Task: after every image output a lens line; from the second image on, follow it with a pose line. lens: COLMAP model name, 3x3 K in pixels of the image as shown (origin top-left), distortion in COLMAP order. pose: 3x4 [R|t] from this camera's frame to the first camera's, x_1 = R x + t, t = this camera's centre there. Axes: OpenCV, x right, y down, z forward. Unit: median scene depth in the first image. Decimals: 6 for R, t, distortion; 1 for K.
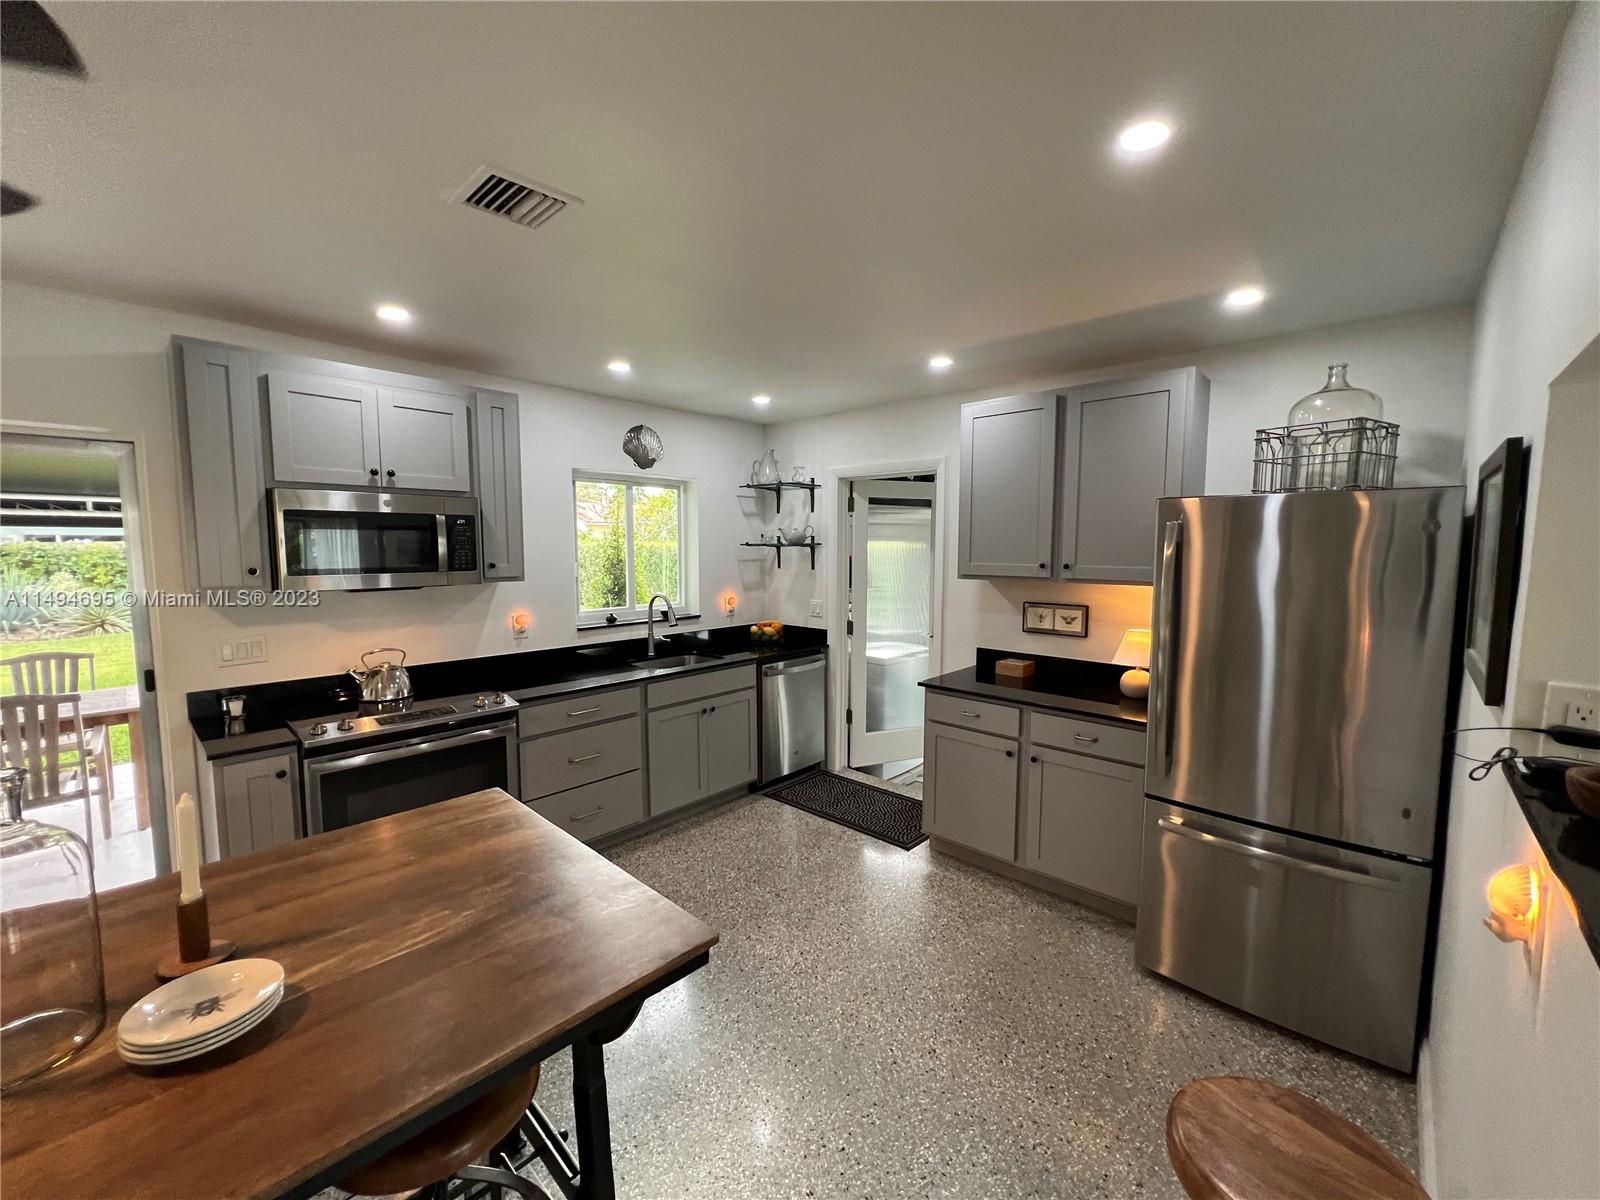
lens RADIAL K [[640.1, 0, 800.0], [0, 640.1, 600.0], [0, 0, 1]] dist [-0.000456, 0.000032]
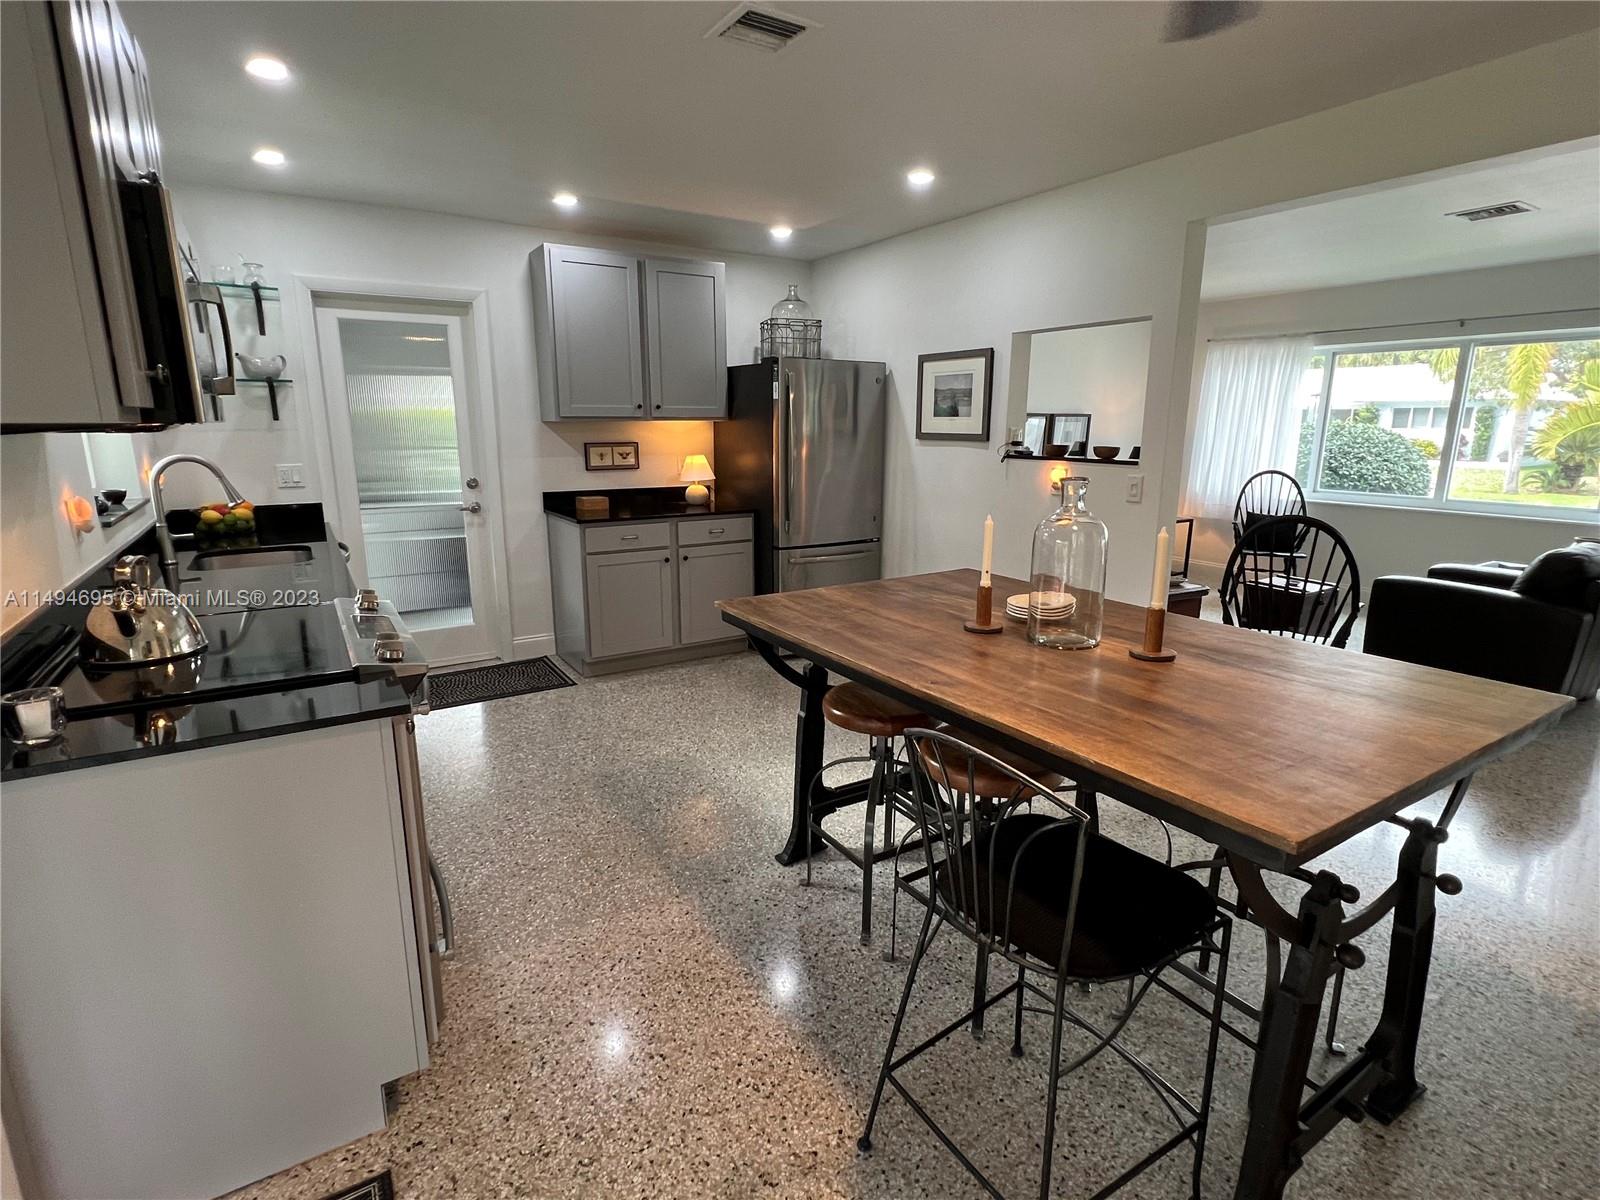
lens RADIAL K [[797.1, 0, 800.0], [0, 797.1, 600.0], [0, 0, 1]] dist [-0.000062, 0.000027]
pose [[0.254653, -0.215889, 0.942626, -0.989319], [0.084237, 0.976008, 0.200778, 0.024742], [-0.963357, 0.028275, 0.266730, 0.311660]]
